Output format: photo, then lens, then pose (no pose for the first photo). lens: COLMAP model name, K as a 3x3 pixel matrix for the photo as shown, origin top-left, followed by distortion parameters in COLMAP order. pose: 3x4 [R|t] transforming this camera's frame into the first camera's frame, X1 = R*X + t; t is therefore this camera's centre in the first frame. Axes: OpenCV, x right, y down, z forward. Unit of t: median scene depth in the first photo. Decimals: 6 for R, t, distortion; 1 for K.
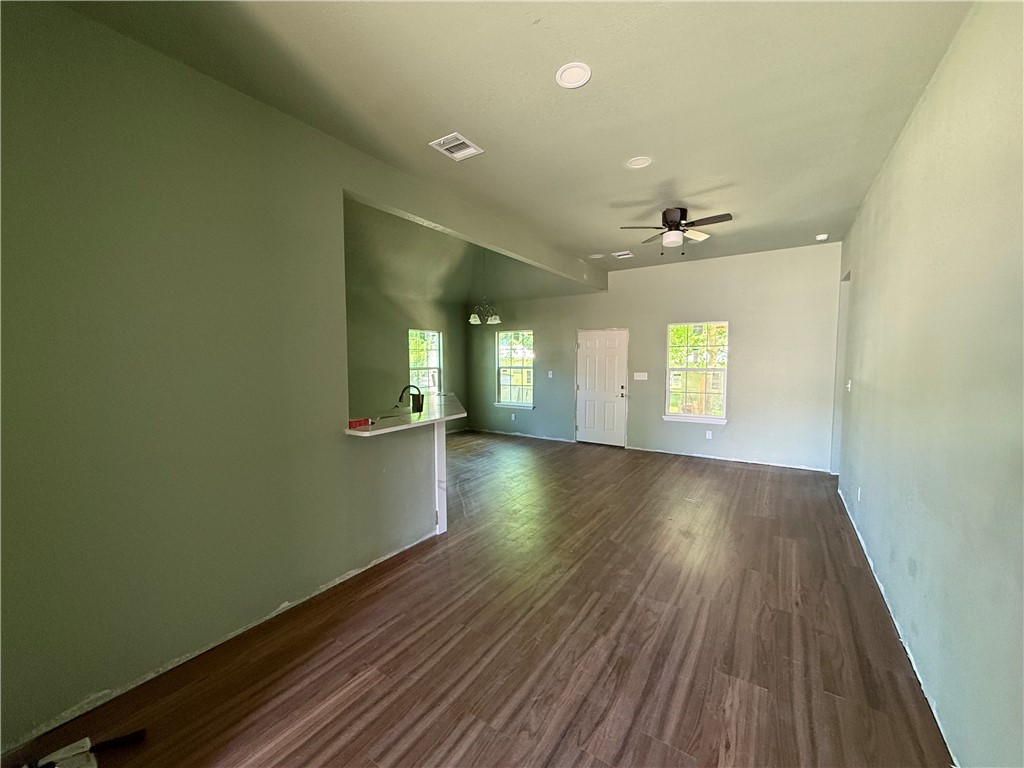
lens RADIAL K [[408.9, 0, 512.0], [0, 408.9, 384.0], [0, 0, 1]] dist [-0.000926, -0.000107]
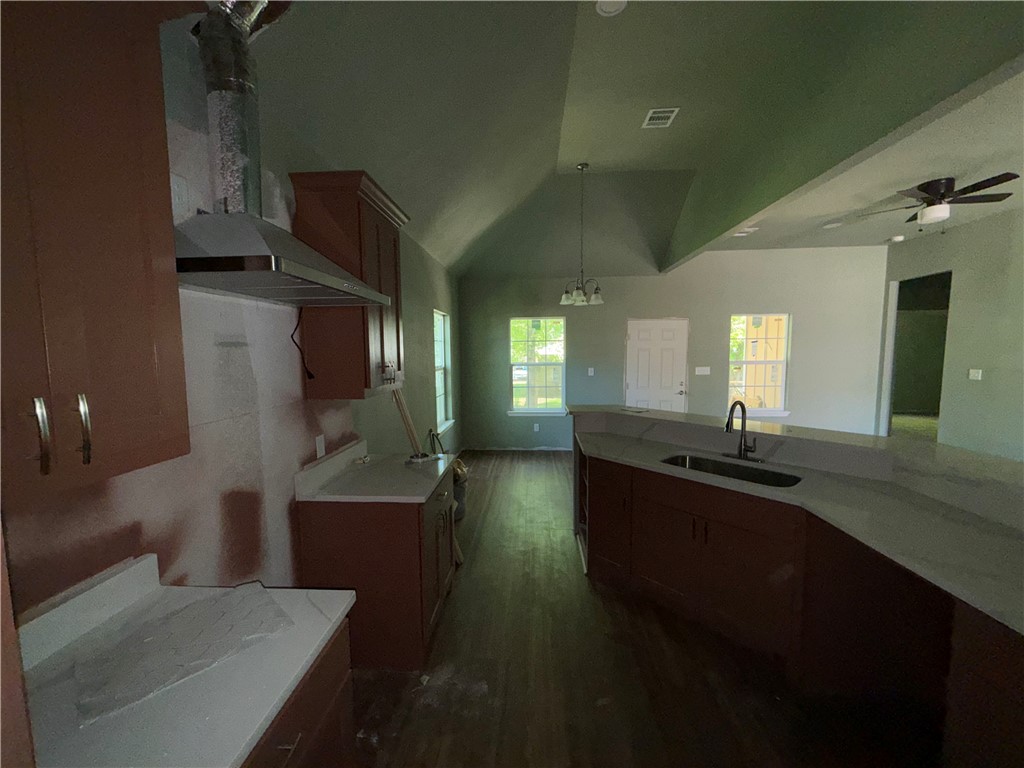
lens RADIAL K [[408.9, 0, 512.0], [0, 408.9, 384.0], [0, 0, 1]] dist [-0.000926, -0.000107]
pose [[0.856303, -0.044000, 0.514596, -0.452990], [0.041049, 0.999011, 0.017114, -0.018888], [-0.514840, 0.006469, 0.857262, 0.360939]]
